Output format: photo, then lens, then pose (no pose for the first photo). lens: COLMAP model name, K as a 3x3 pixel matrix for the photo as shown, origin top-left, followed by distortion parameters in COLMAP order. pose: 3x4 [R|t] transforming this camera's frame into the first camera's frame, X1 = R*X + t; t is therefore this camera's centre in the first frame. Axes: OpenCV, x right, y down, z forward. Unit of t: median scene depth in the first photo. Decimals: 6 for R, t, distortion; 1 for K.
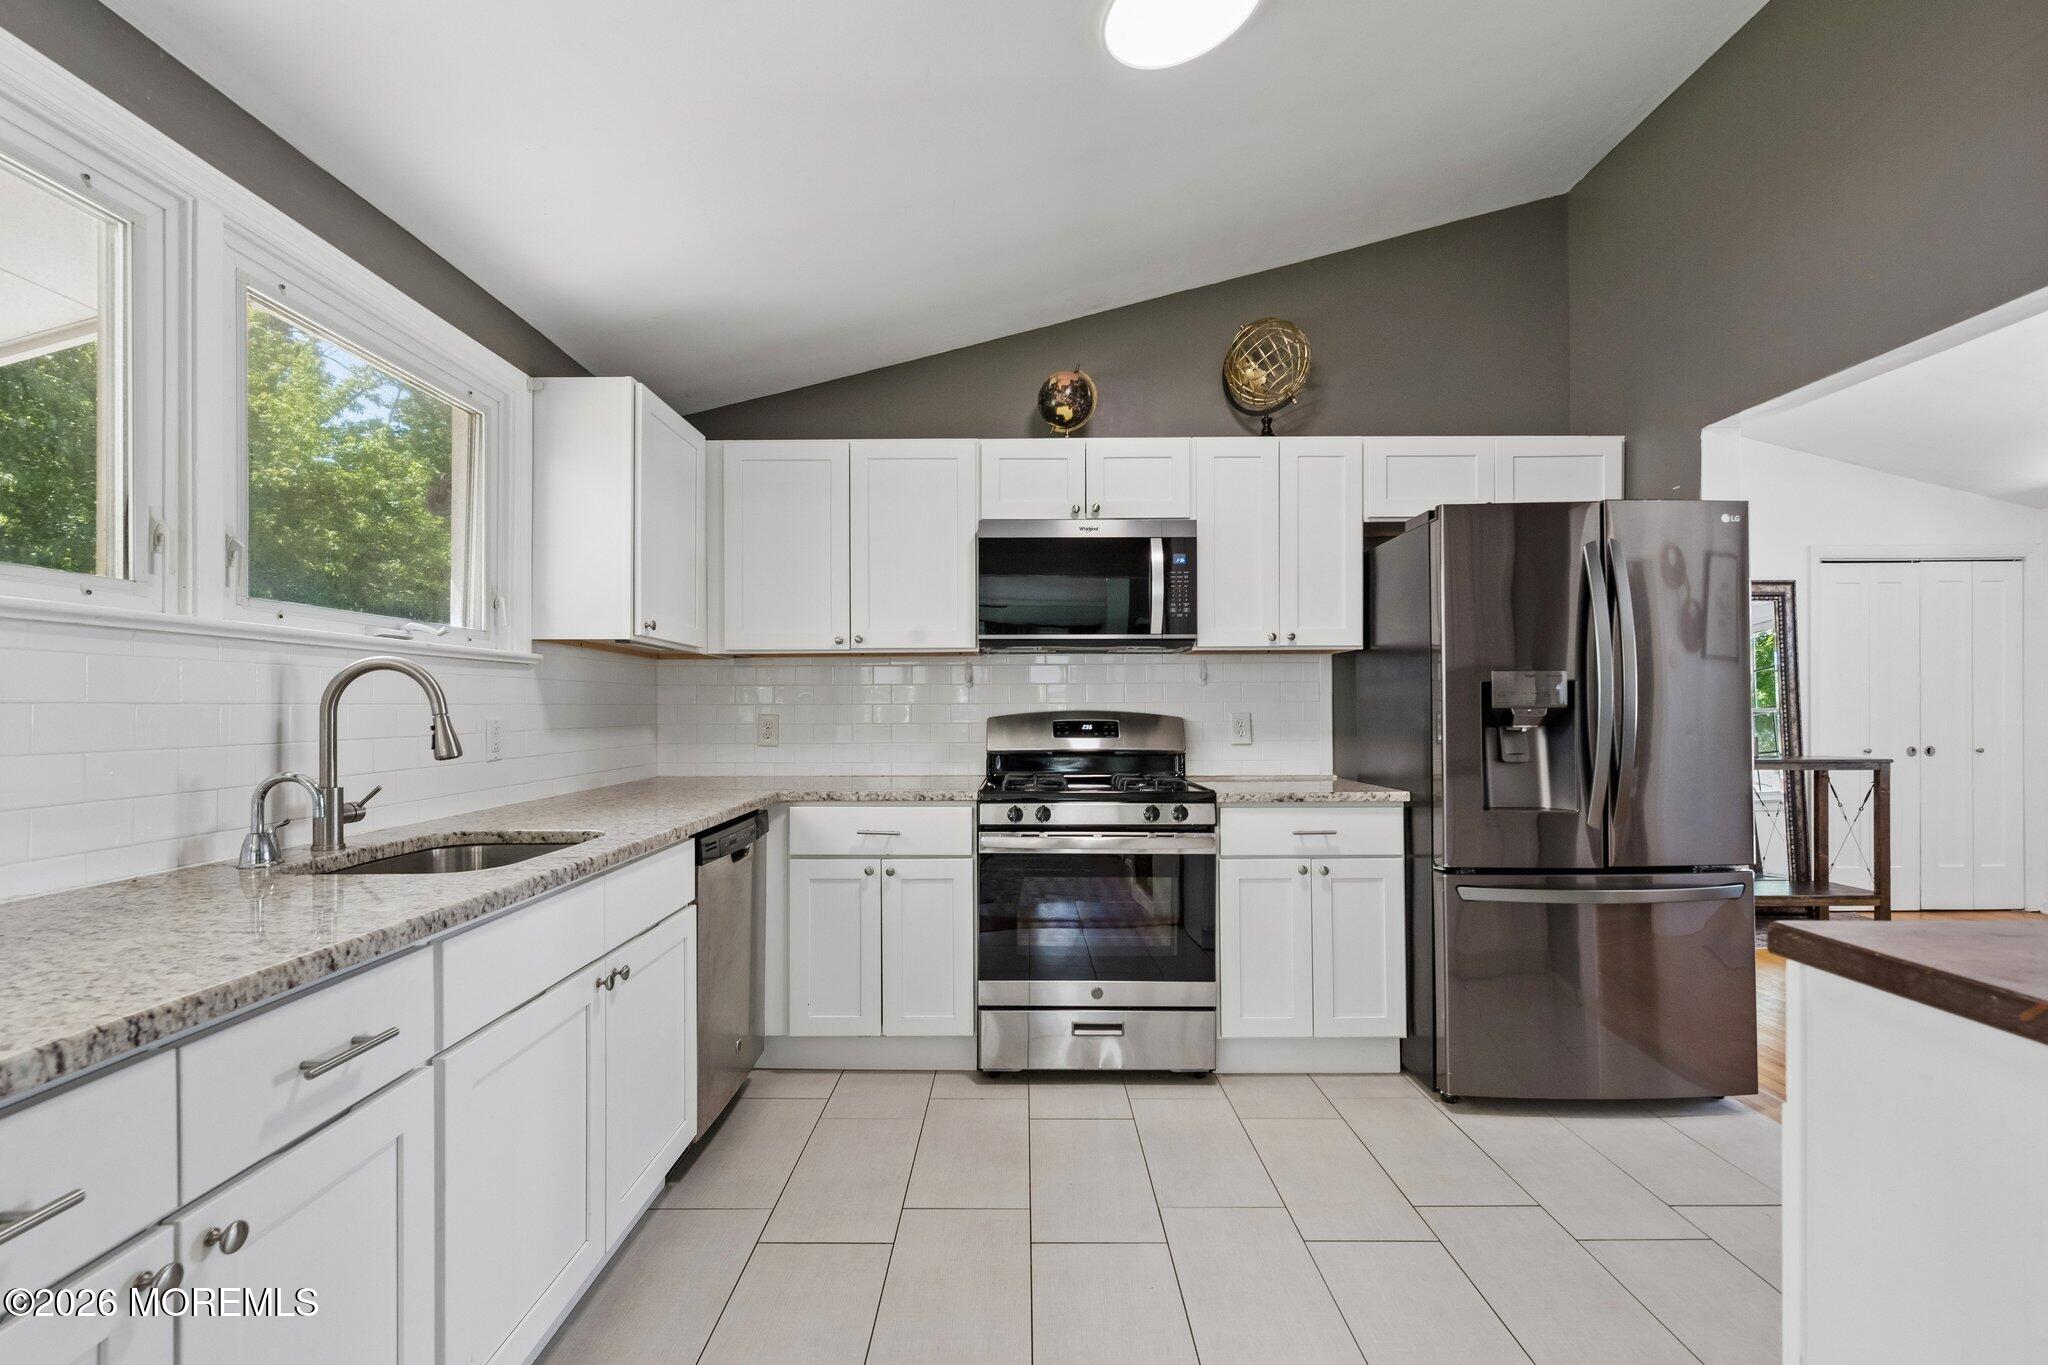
lens RADIAL K [[899.0, 0, 1022.5], [0, 899.0, 705.3], [0, 0, 1]] dist [-0.000589, -0.000252]
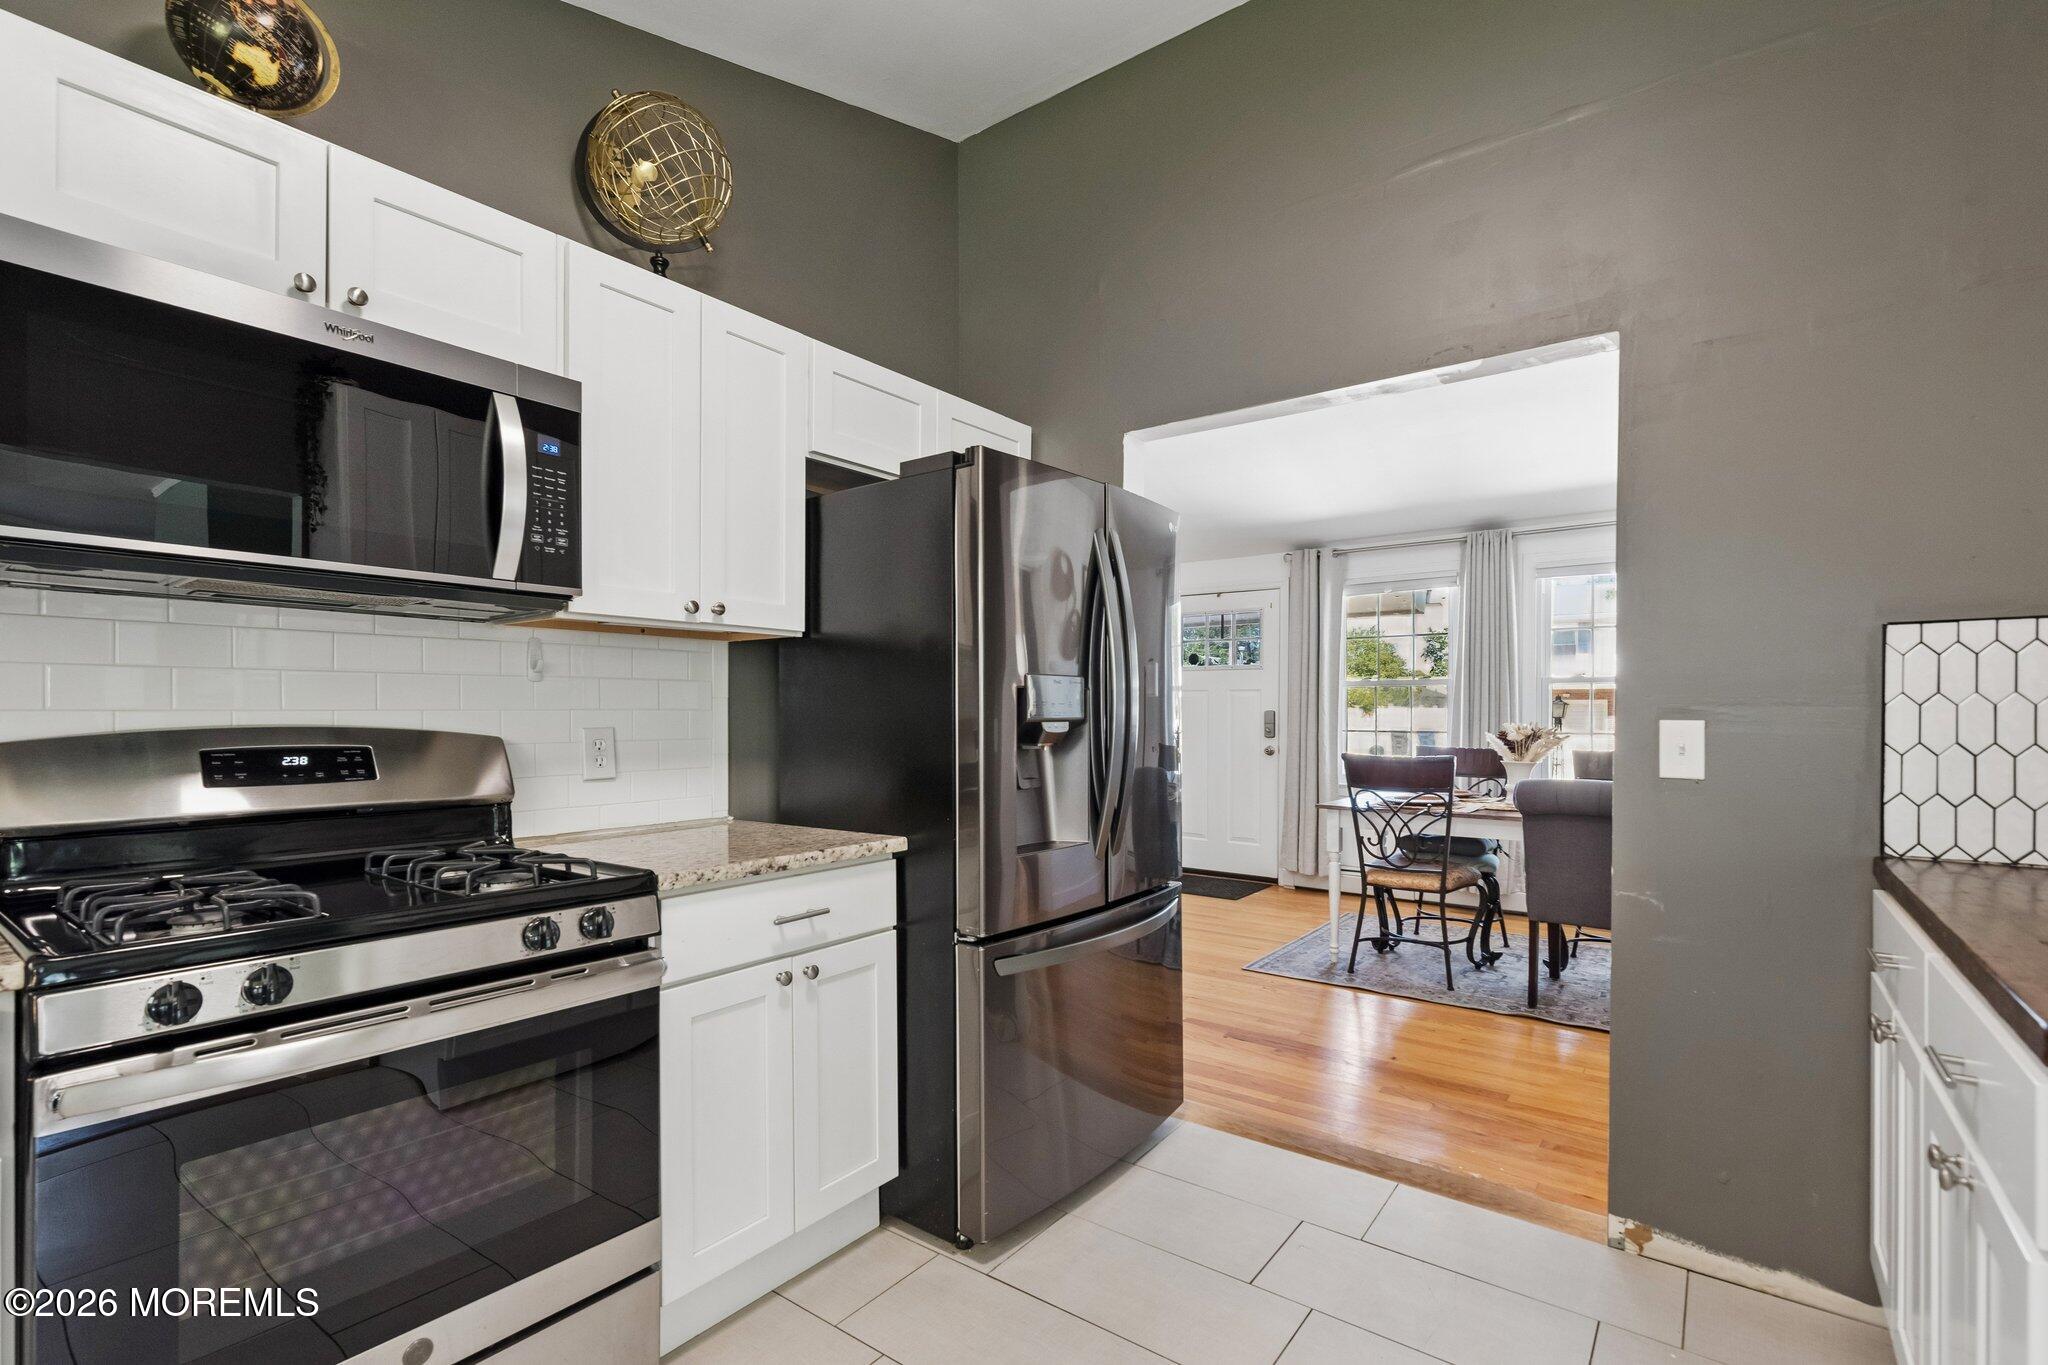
lens RADIAL K [[930.5, 0, 1041.0], [0, 930.5, 715.9], [0, 0, 1]] dist [0.000982, -0.000061]
pose [[0.594306, 0.001430, 0.804238, -0.107575], [-0.006511, 0.999974, 0.003034, -0.004481], [-0.804213, -0.007040, 0.594300, 0.465122]]
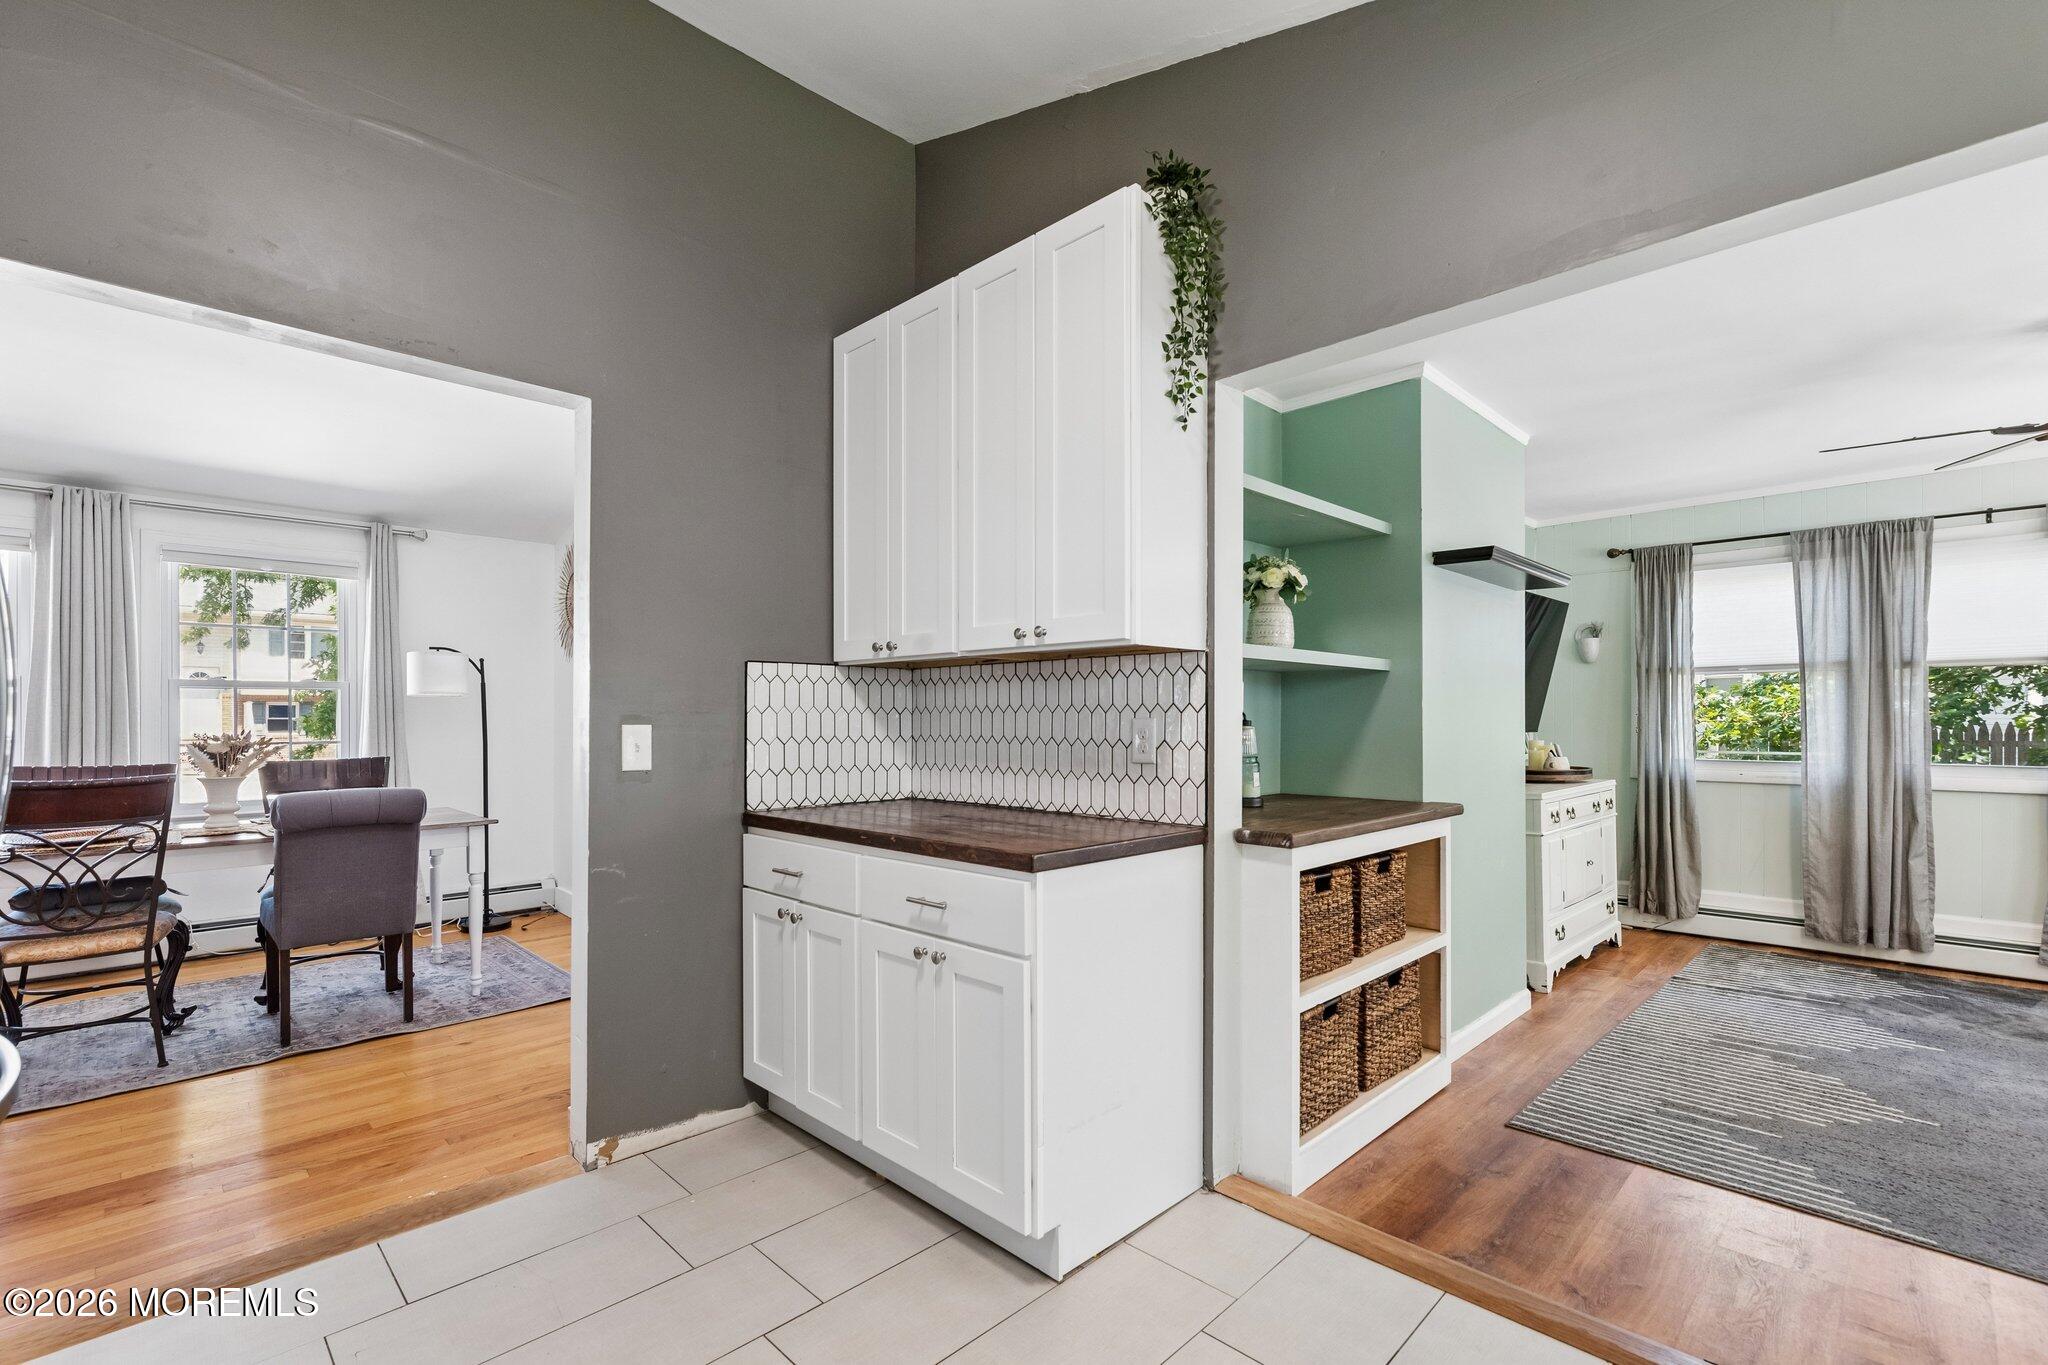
lens RADIAL K [[911.8, 0, 1040.4], [0, 911.8, 718.7], [0, 0, 1]] dist [-0.000060, -0.000006]
pose [[-0.713558, 0.005769, 0.700572, -0.146819], [0.003787, 0.999983, -0.004377, -0.002658], [-0.700586, -0.000470, -0.713568, 0.848422]]
